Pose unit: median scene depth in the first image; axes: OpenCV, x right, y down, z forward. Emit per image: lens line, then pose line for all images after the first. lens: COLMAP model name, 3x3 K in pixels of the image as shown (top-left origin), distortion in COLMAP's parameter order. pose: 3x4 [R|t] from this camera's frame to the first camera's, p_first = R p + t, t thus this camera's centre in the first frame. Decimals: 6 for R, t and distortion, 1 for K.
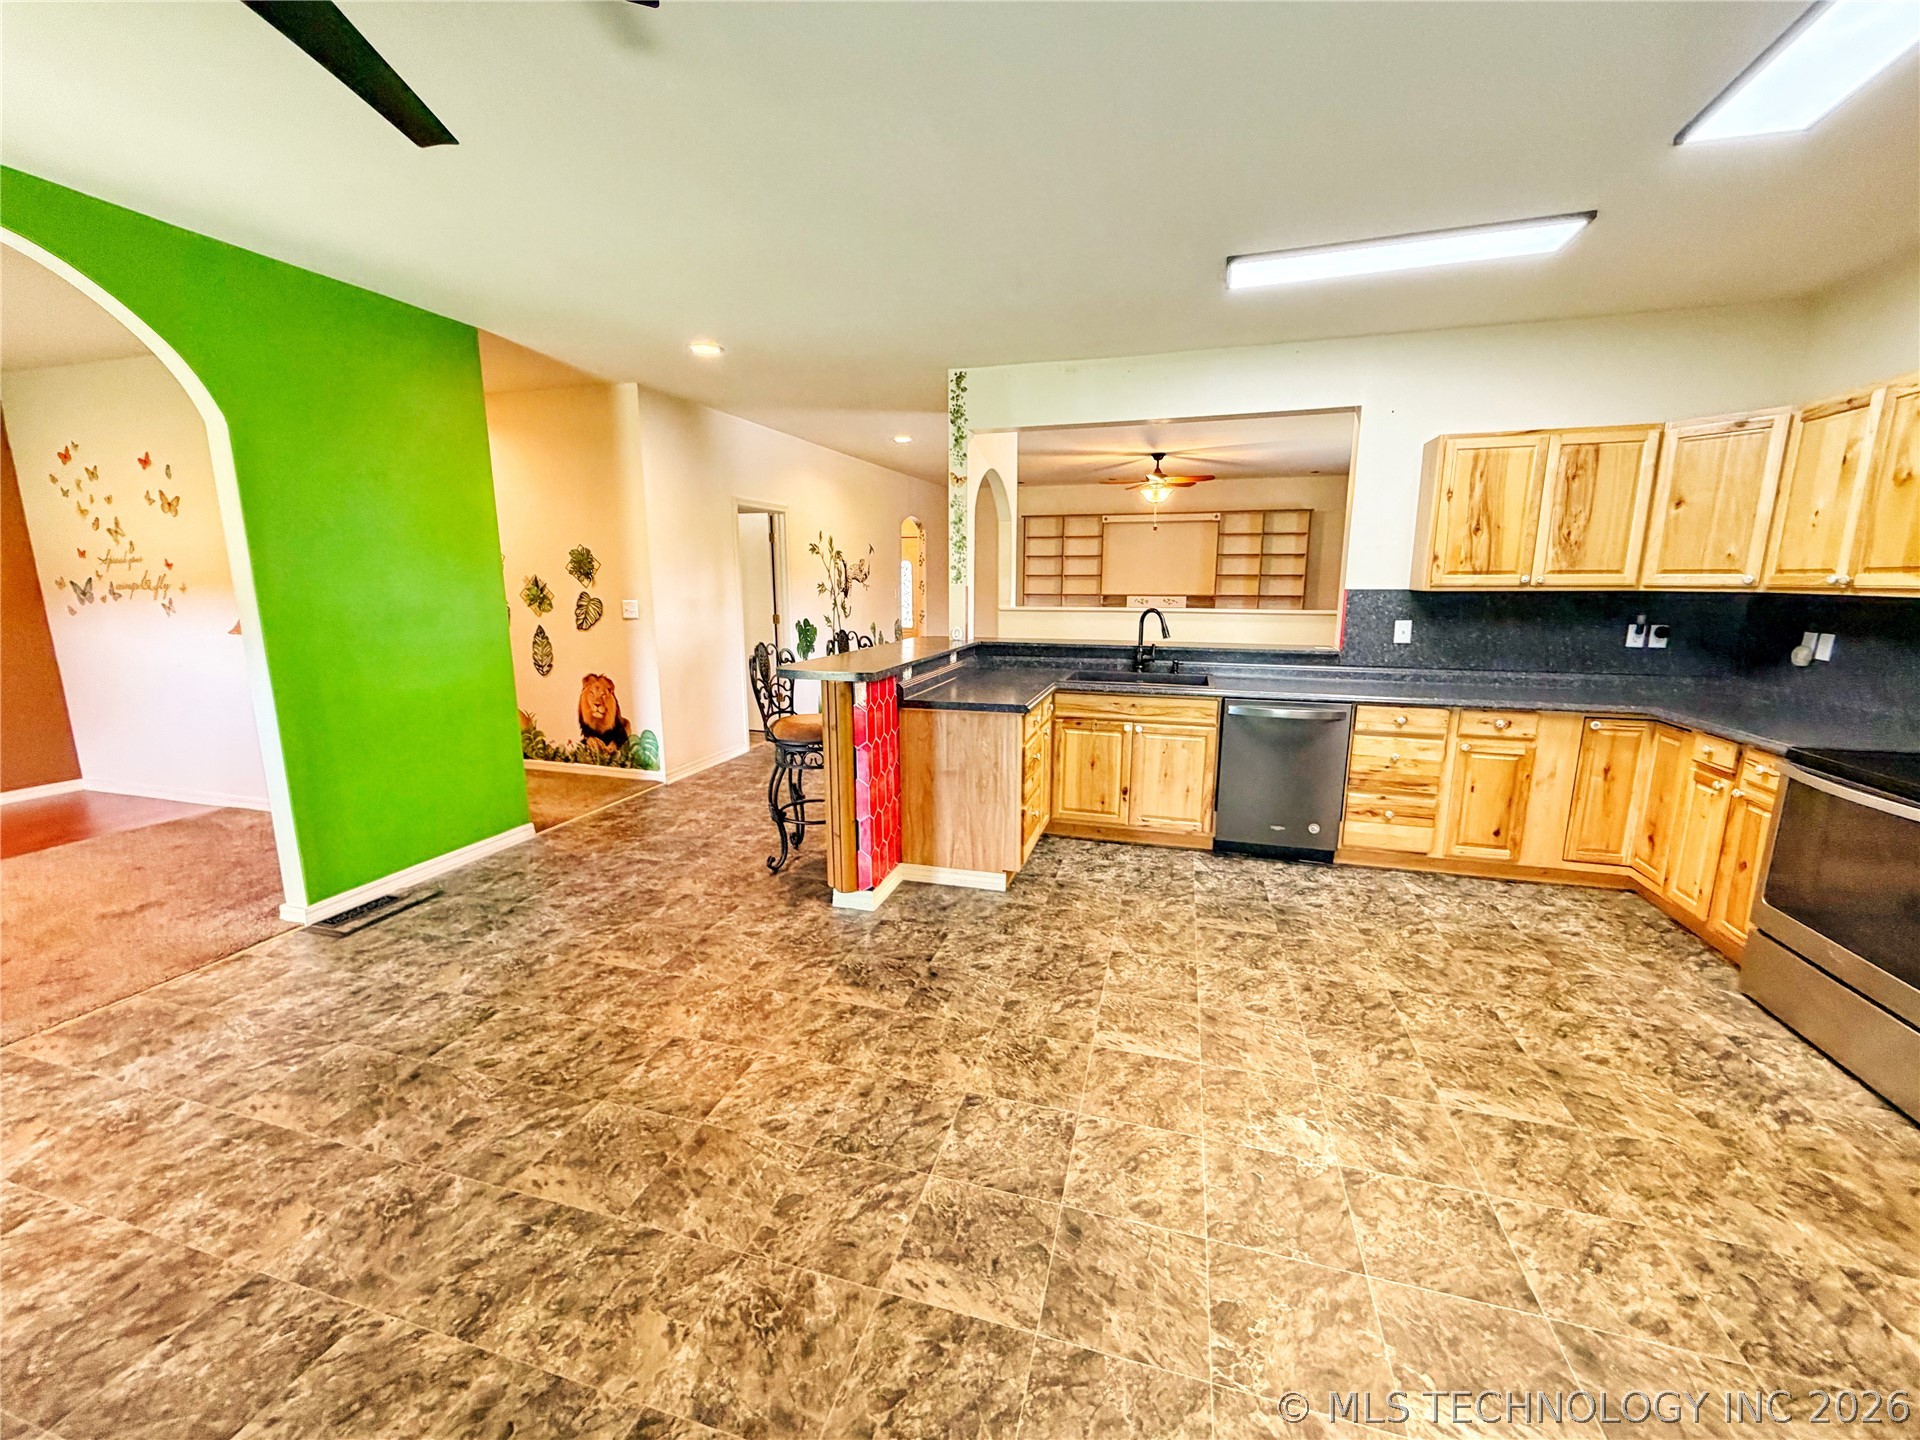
lens RADIAL K [[769.3, 0, 949.4], [0, 769.3, 696.9], [0, 0, 1]] dist [0.003126, 0.000335]
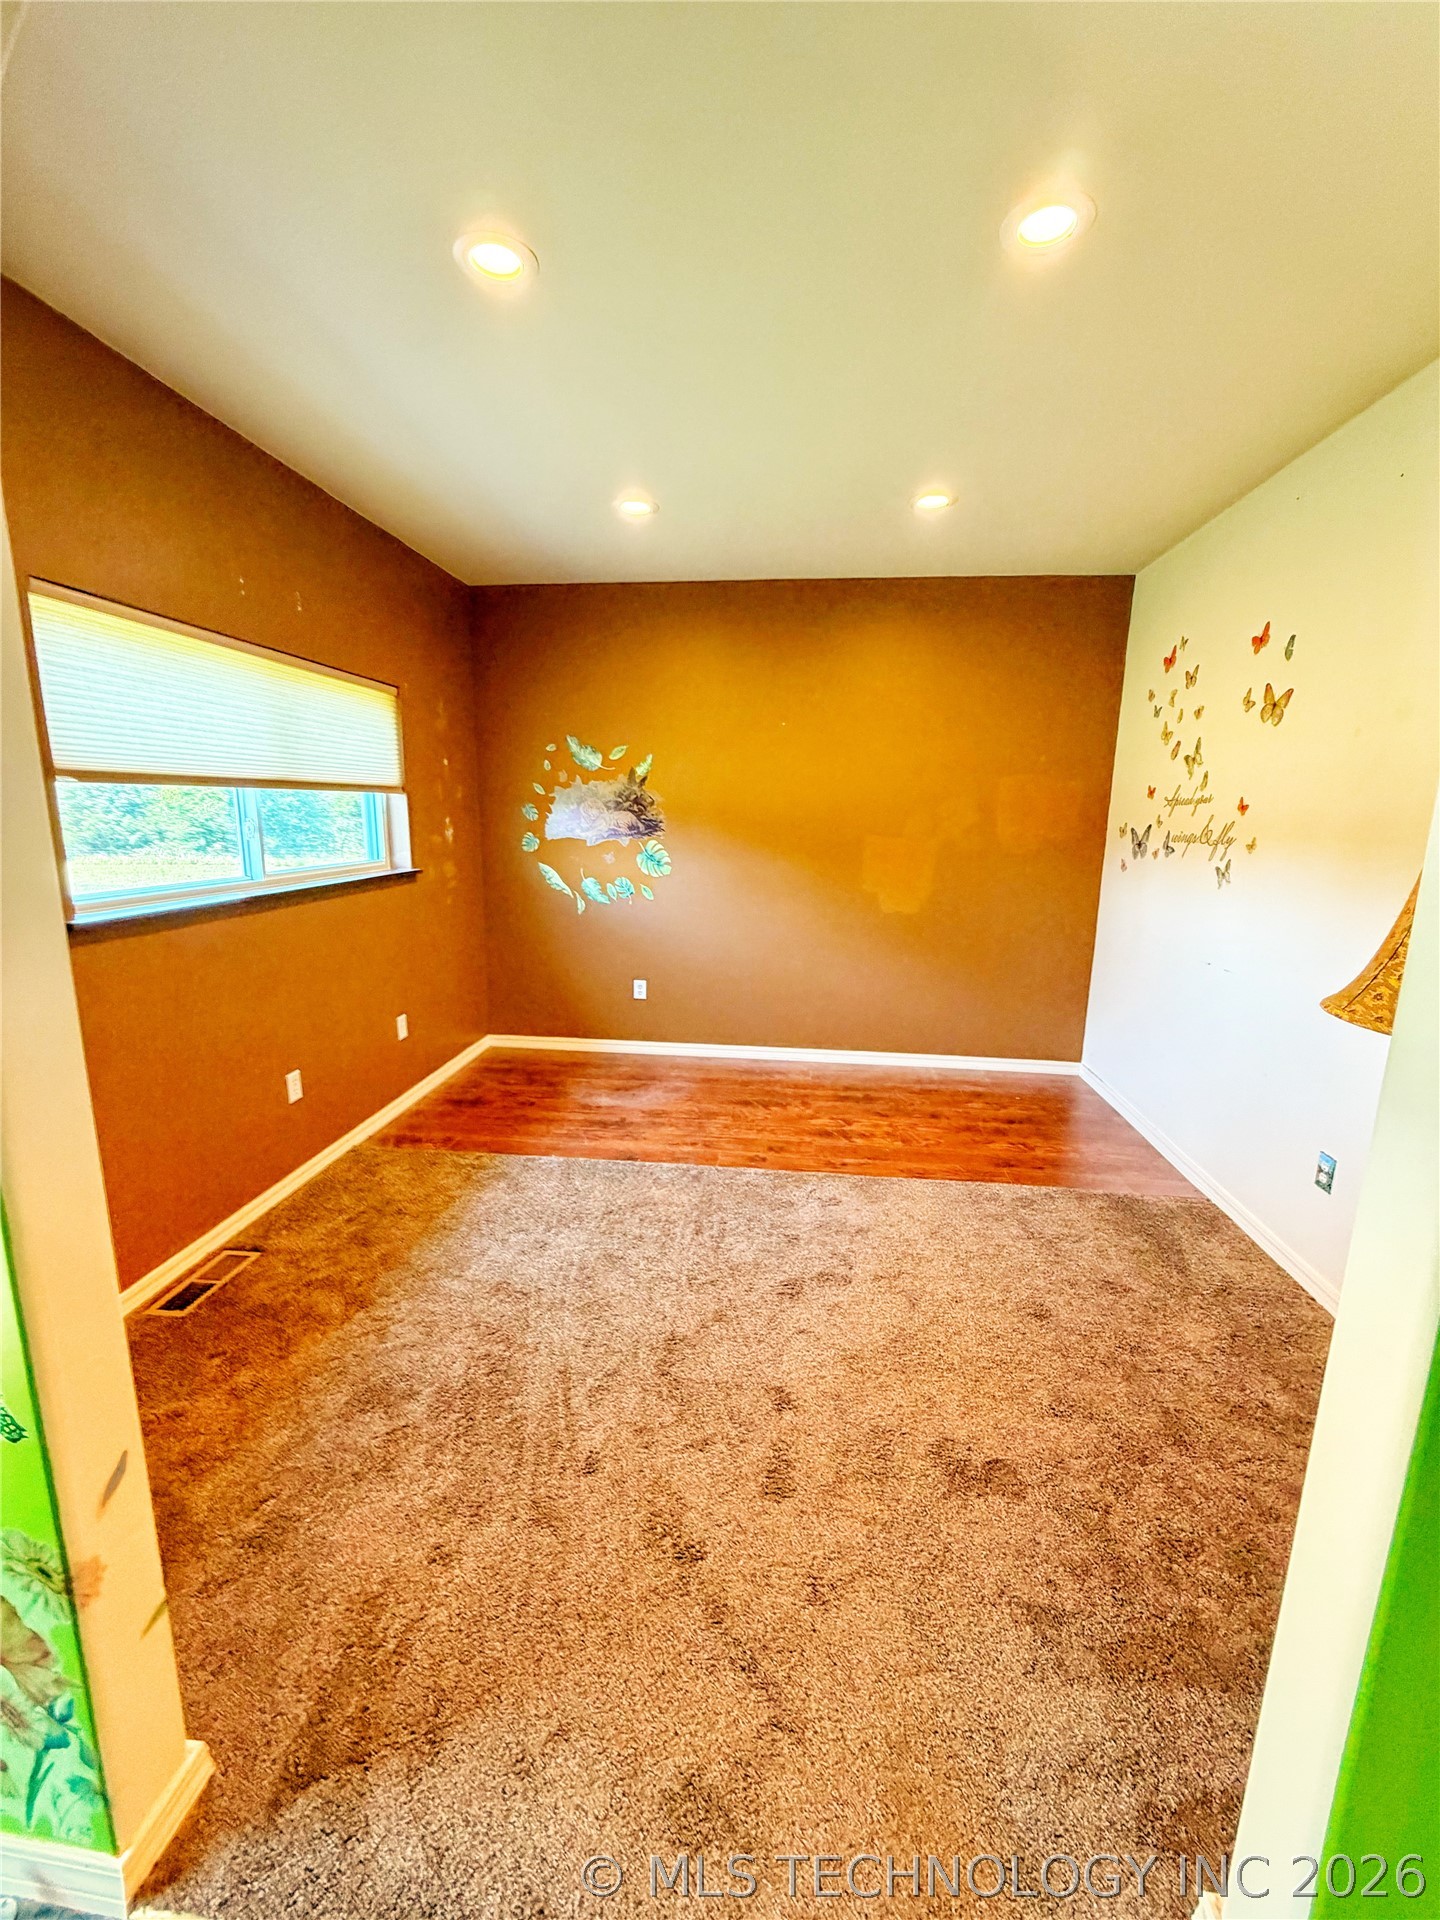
lens RADIAL K [[769.3, 0, 707.7], [0, 769.3, 970.6], [0, 0, 1]] dist [0.003126, 0.000335]
pose [[0.180261, 0.208095, -0.961355, -0.450740], [-0.177328, 0.968226, 0.176332, -0.074305], [0.967502, 0.138689, 0.211434, 0.456030]]
